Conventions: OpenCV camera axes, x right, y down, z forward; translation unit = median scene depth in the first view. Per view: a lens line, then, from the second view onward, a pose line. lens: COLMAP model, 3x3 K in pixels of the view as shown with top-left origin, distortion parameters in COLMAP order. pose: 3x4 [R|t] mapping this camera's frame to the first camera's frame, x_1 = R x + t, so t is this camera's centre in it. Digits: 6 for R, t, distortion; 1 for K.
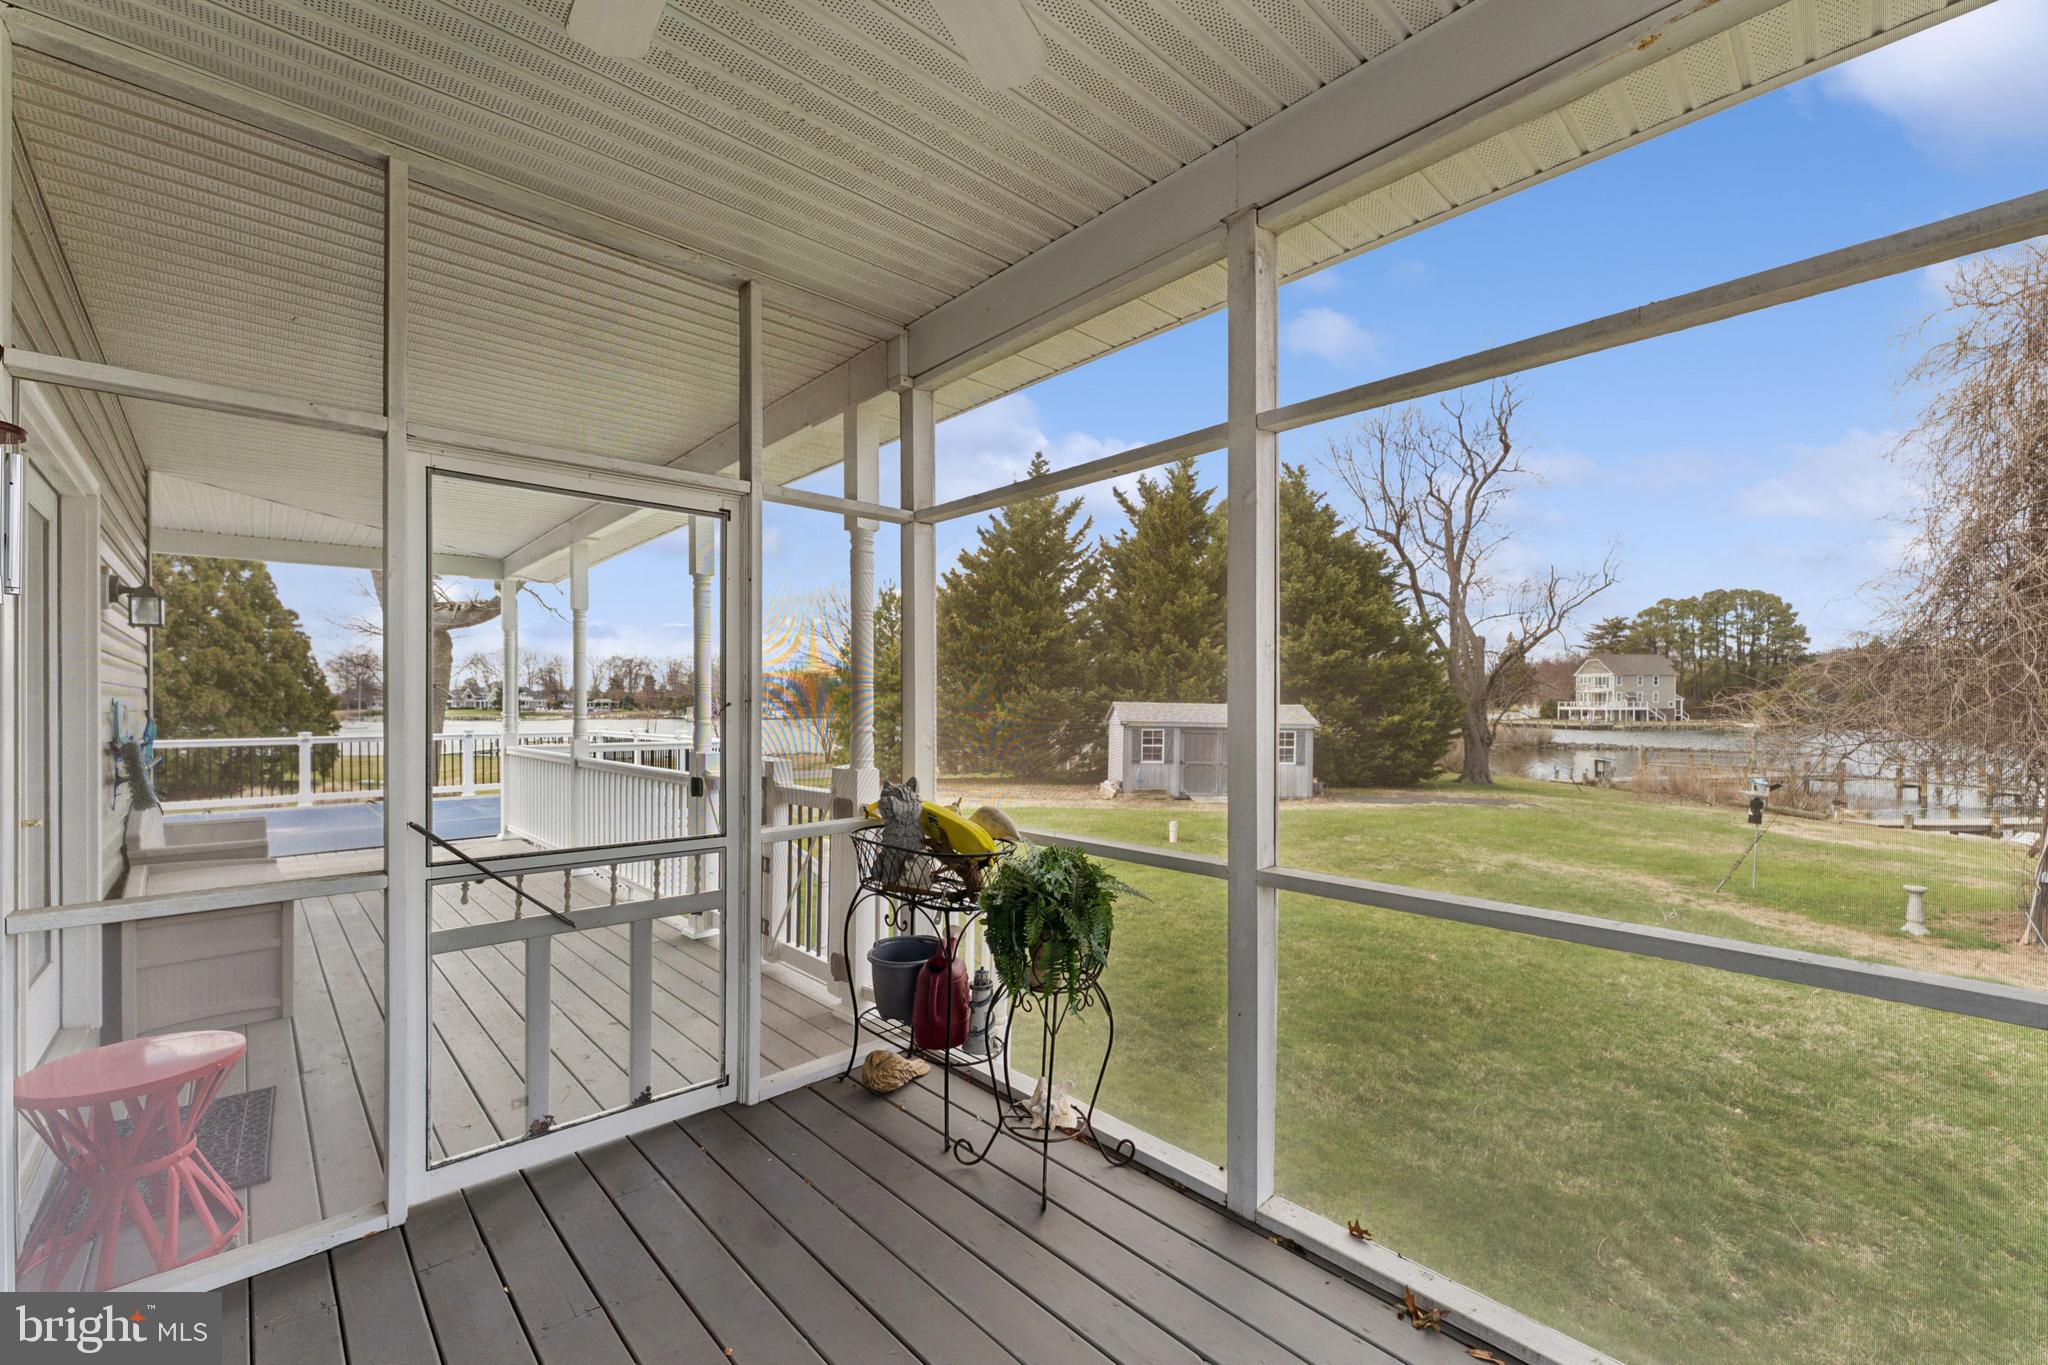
lens RADIAL K [[822.0, 0, 1026.9], [0, 822.0, 692.1], [0, 0, 1]] dist [-0.013655, 0.000492]
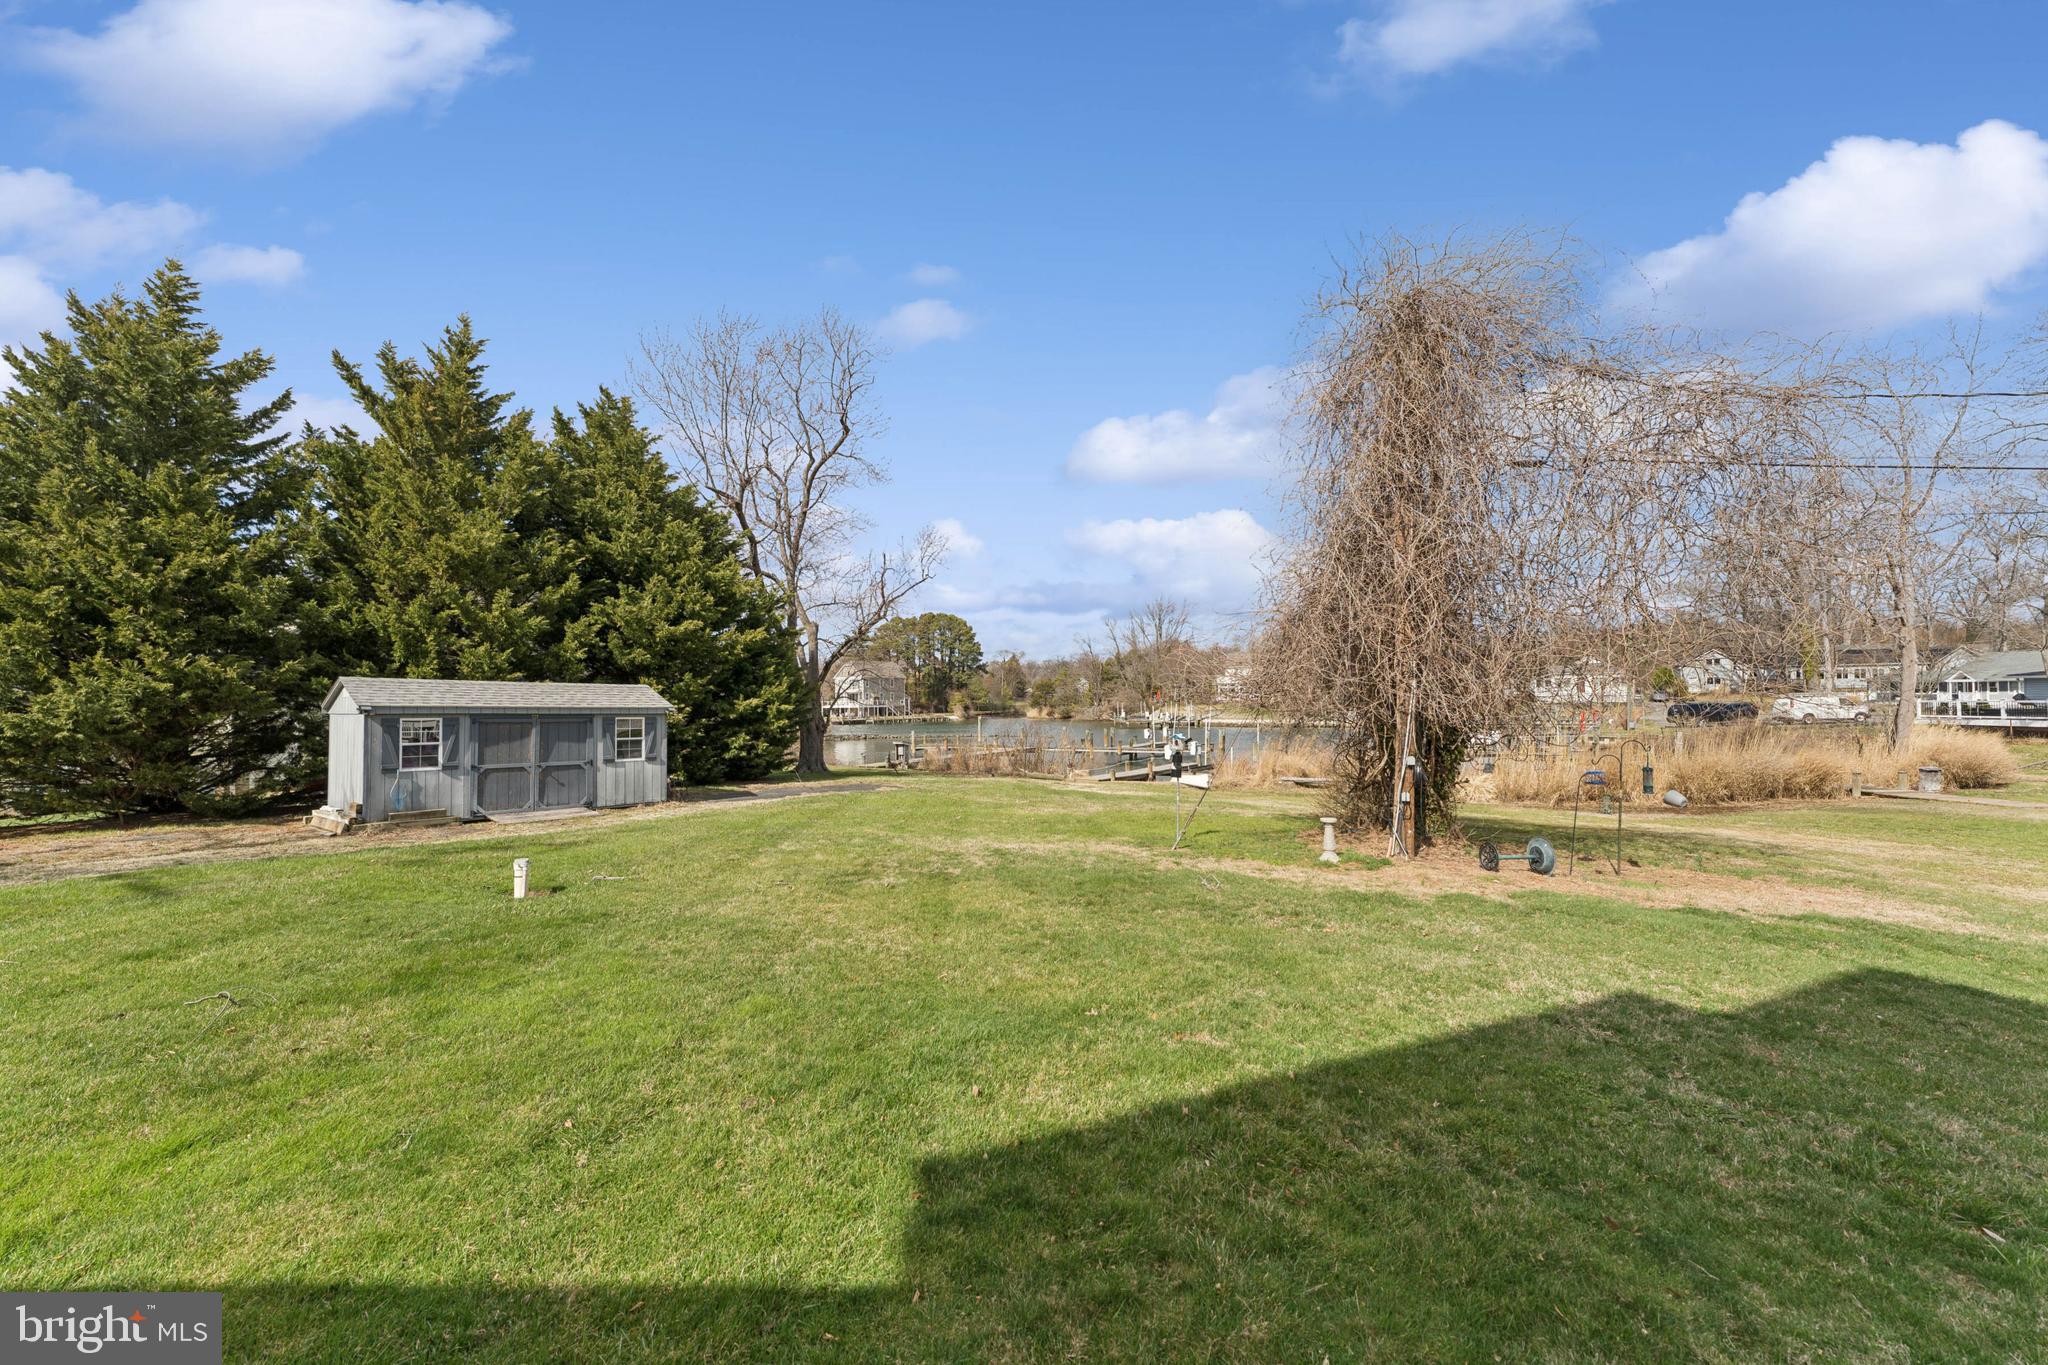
lens RADIAL K [[822.0, 0, 1026.9], [0, 822.0, 692.1], [0, 0, 1]] dist [-0.013655, 0.000492]
pose [[0.673952, -0.000255, 0.738775, 0.000949], [0.003034, 0.999992, -0.002423, 0.023337], [-0.738769, 0.003874, 0.673947, 0.184765]]
